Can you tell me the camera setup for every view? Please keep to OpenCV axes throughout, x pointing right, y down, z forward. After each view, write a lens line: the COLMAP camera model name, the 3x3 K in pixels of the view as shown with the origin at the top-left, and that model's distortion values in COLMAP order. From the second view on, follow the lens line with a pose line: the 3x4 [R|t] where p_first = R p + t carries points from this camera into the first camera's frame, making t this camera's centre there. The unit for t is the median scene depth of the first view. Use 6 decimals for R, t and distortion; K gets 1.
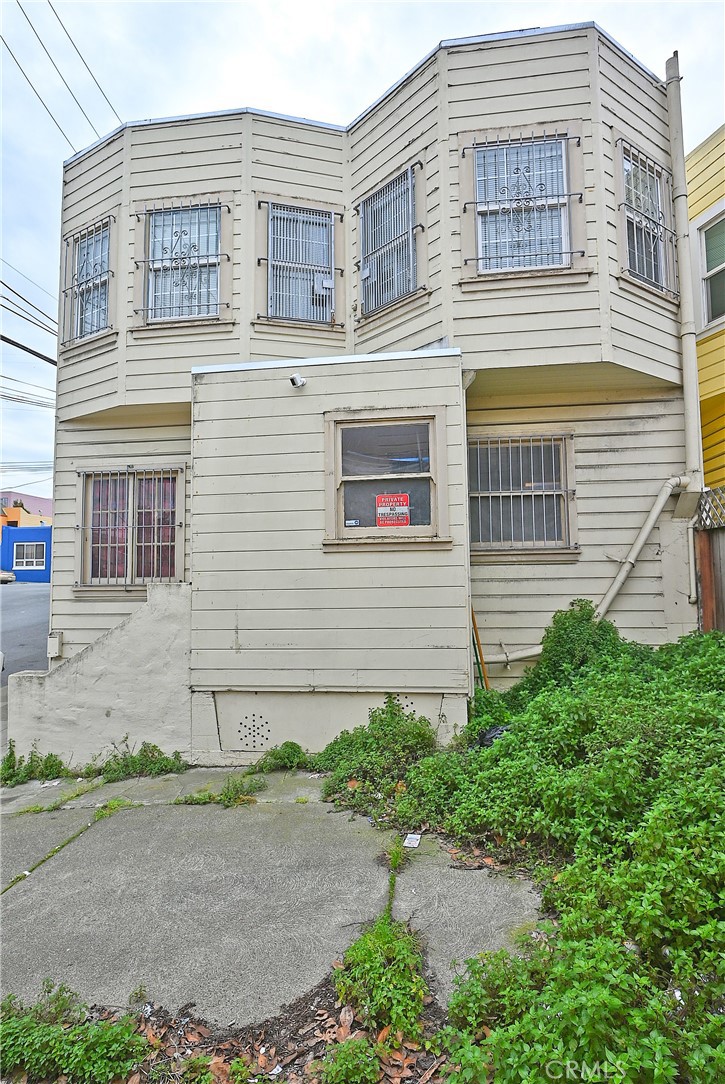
lens RADIAL K [[537.3, 0, 361.6], [0, 537.3, 540.9], [0, 0, 1]] dist [-0.006333, 0.000240]
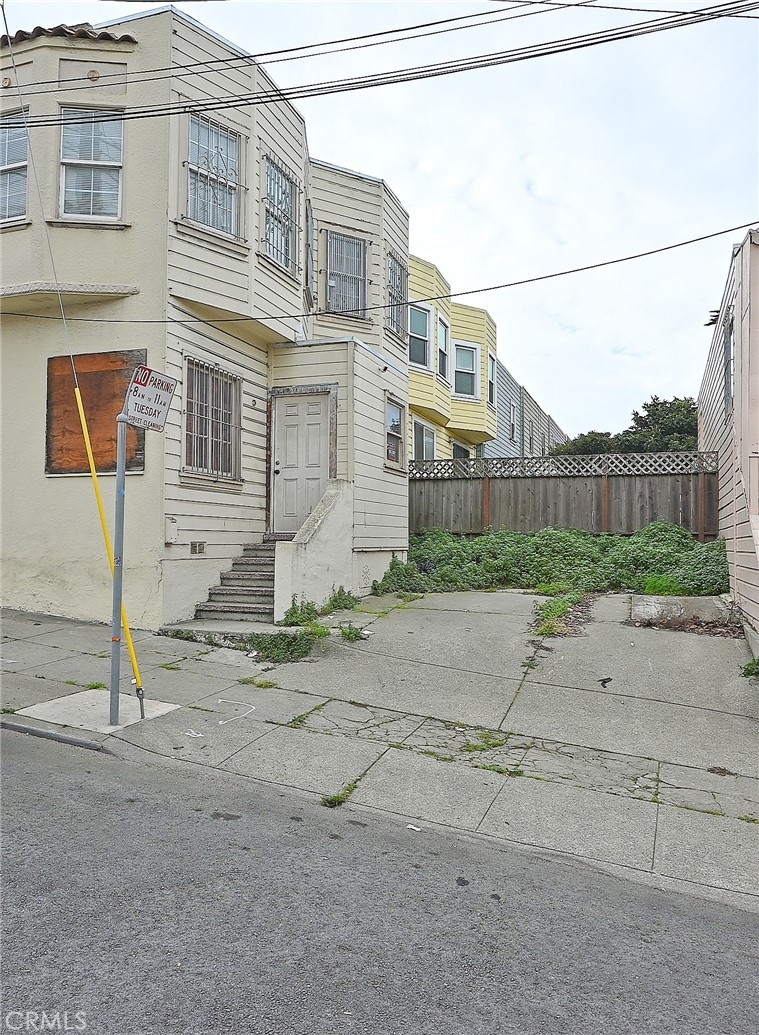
lens RADIAL K [[760.9, 0, 382.3], [0, 760.9, 514.3], [0, 0, 1]] dist [-0.025298, 0.007333]
pose [[0.215366, 0.053443, 0.975070, -2.371919], [-0.079408, 0.996153, -0.037060, 0.242722], [-0.973299, -0.069447, 0.218782, 0.440632]]
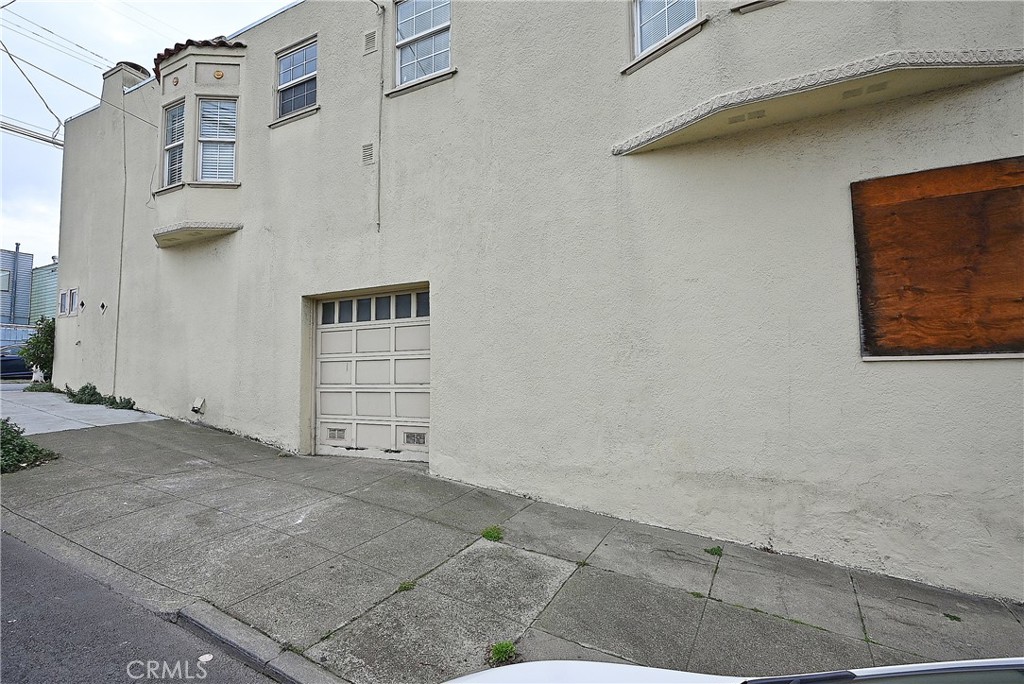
lens RADIAL K [[507.6, 0, 512.3], [0, 507.6, 340.1], [0, 0, 1]] dist [-0.006333, 0.000240]
pose [[0.377383, 0.073140, 0.923164, -1.707975], [-0.061050, 0.996673, -0.054007, 0.193225], [-0.924043, -0.035978, 0.380593, 1.883967]]
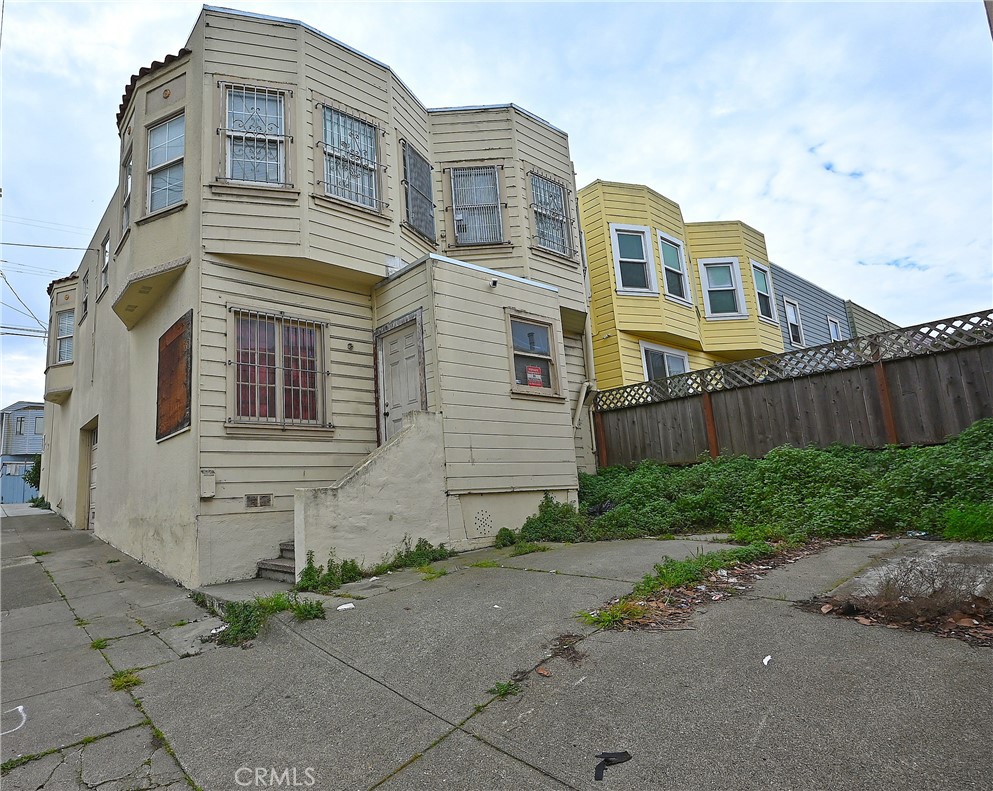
lens RADIAL K [[575.0, 0, 401.6], [0, 575.0, 397.1], [0, 0, 1]] dist [-0.015177, 0.004001]
pose [[0.719444, 0.104761, 0.686604, -1.338283], [-0.010130, 0.990037, -0.140444, 0.237000], [-0.694476, 0.094086, 0.713338, 0.067985]]
